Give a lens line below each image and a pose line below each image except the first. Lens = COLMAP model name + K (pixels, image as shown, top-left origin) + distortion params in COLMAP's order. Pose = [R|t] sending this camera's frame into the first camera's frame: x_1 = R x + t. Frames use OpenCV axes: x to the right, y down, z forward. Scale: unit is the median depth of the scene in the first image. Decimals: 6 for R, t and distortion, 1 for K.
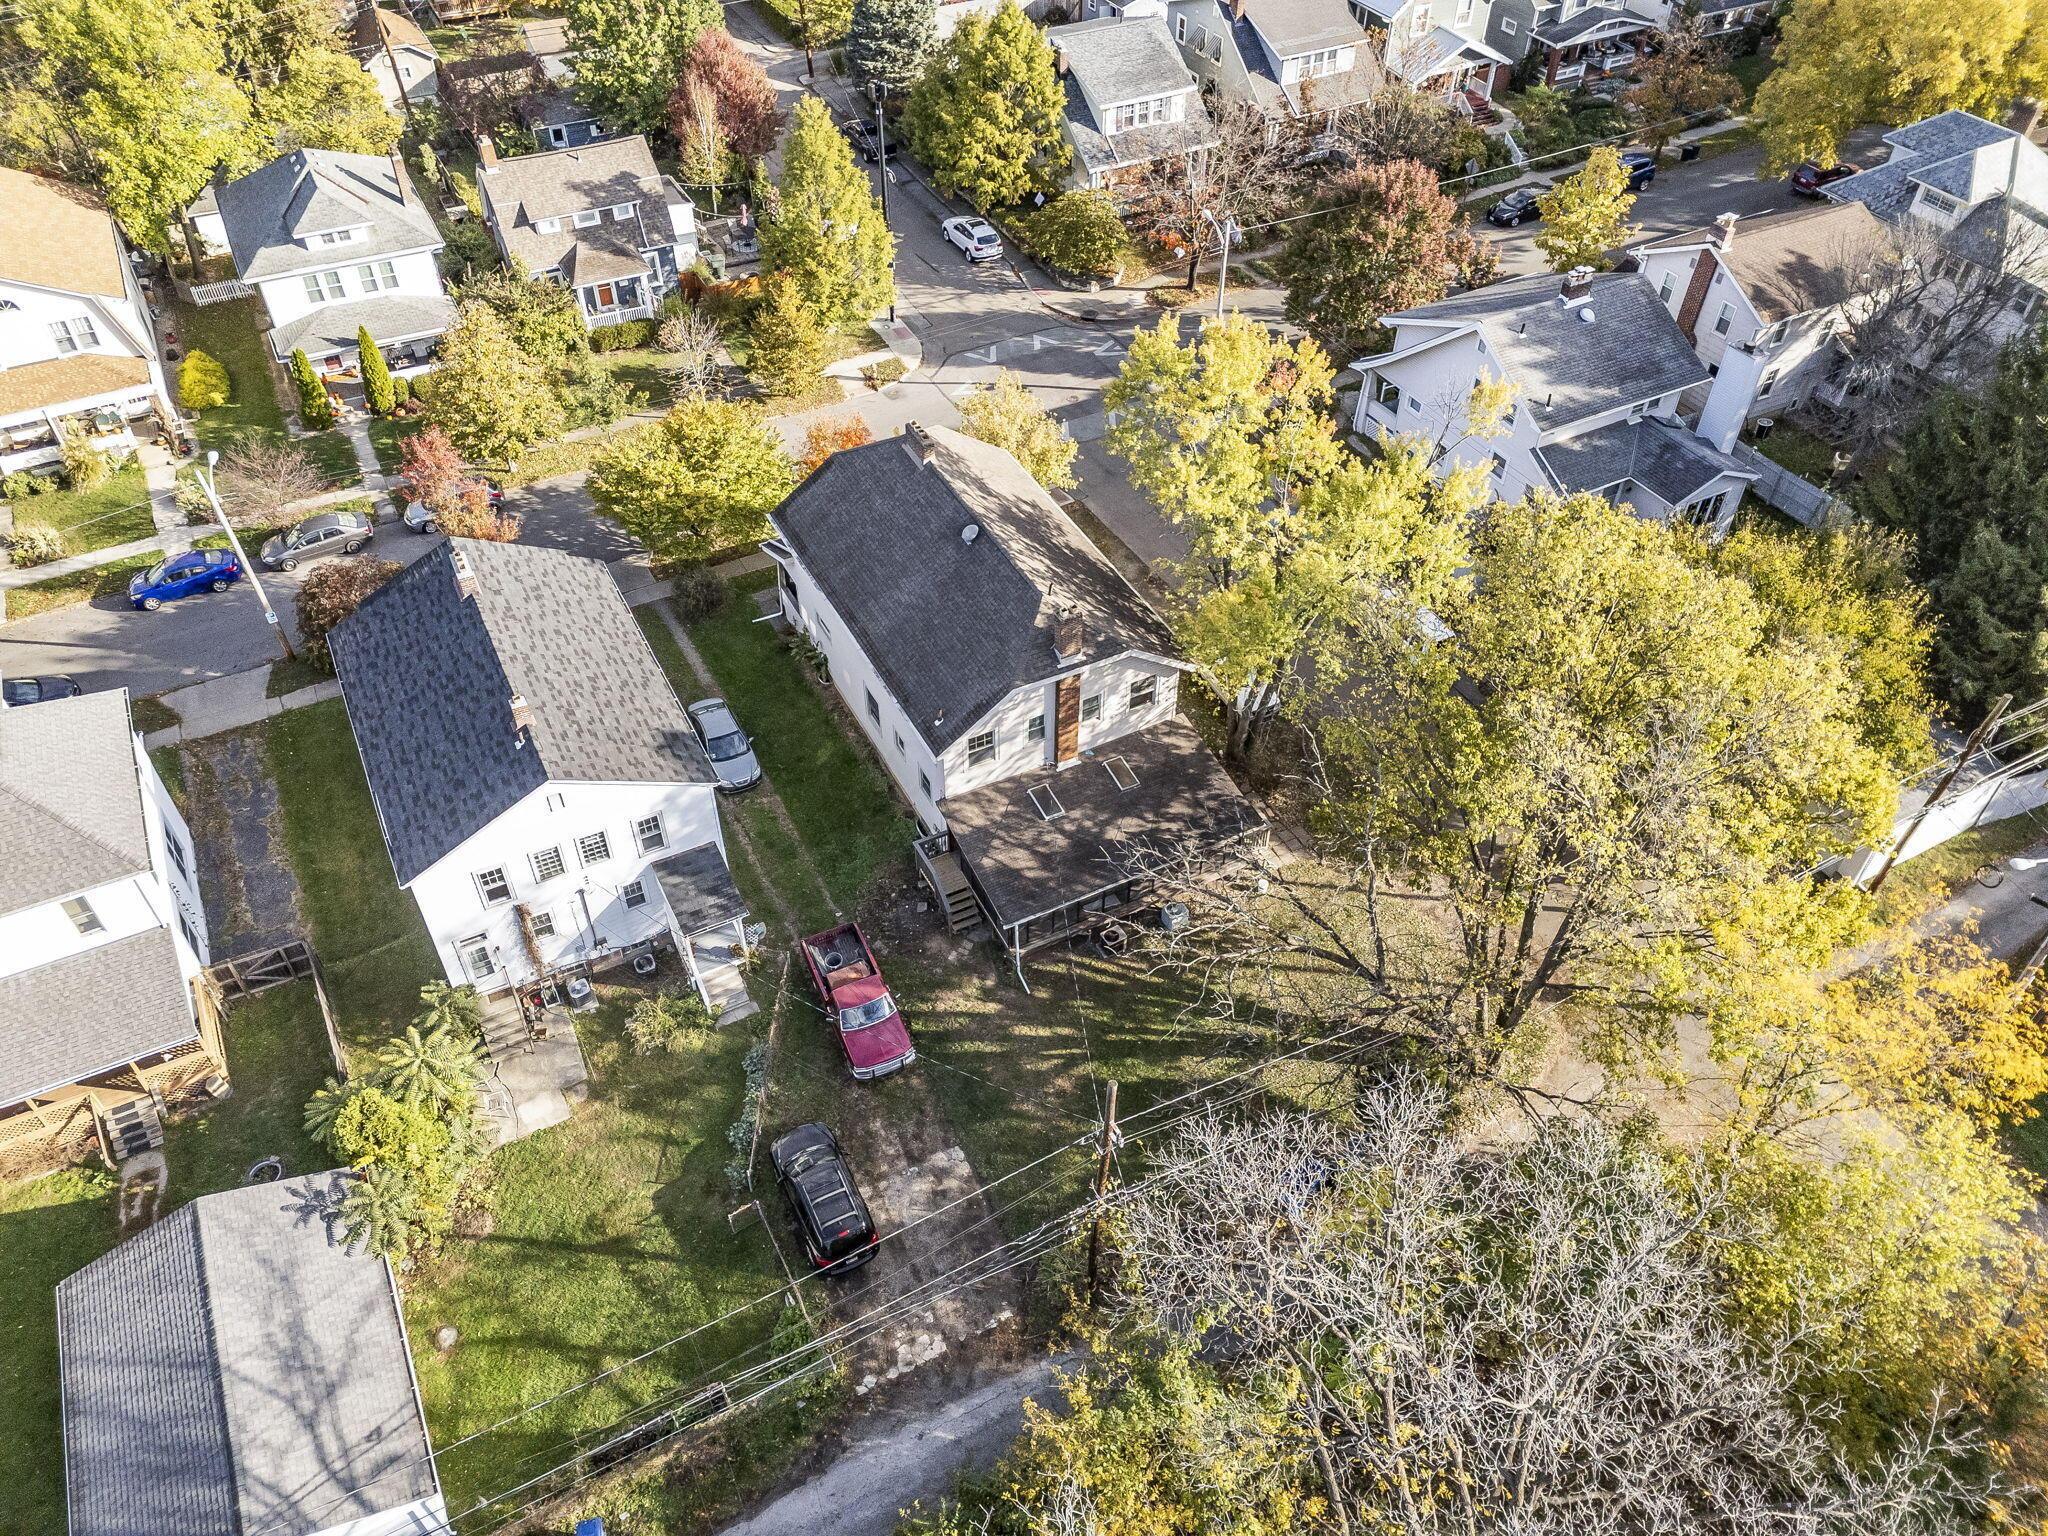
lens RADIAL K [[1494.6, 0, 1024.0], [0, 1494.6, 768.0], [0, 0, 1]] dist [0.069467, -0.063027]
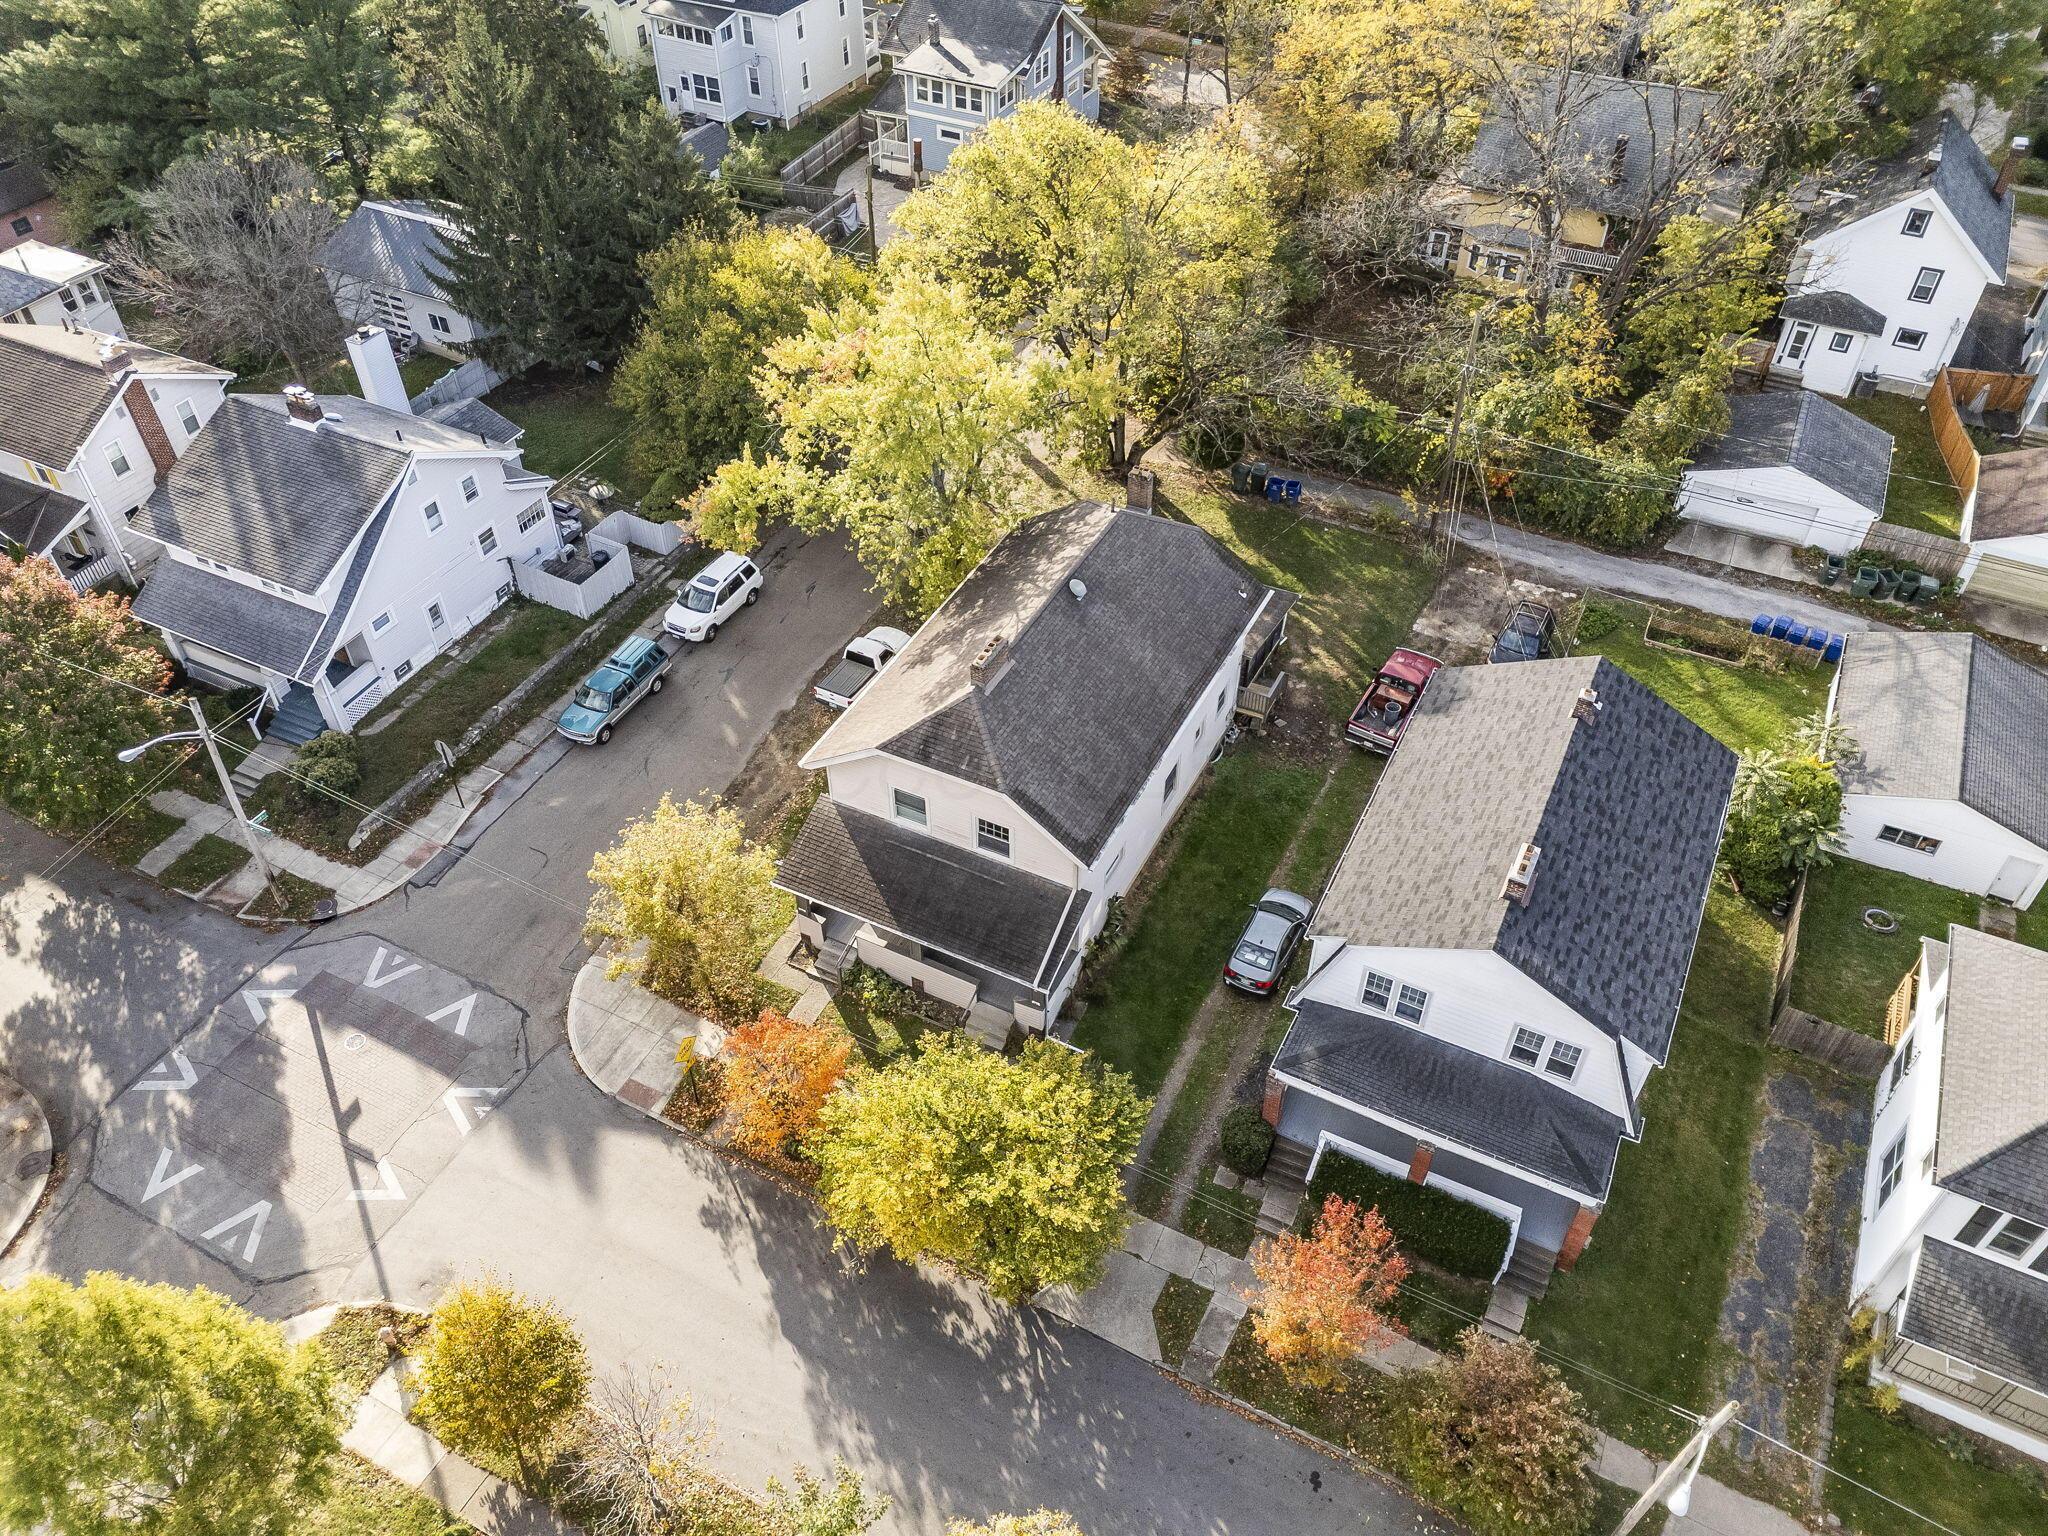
lens RADIAL K [[1494.6, 0, 1024.0], [0, 1494.6, 768.0], [0, 0, 1]] dist [0.069467, -0.063027]
pose [[-0.580834, -0.569233, 0.581899, -0.484553], [0.563932, 0.234132, 0.791936, -0.691630], [-0.587037, 0.788135, 0.185017, 0.711068]]
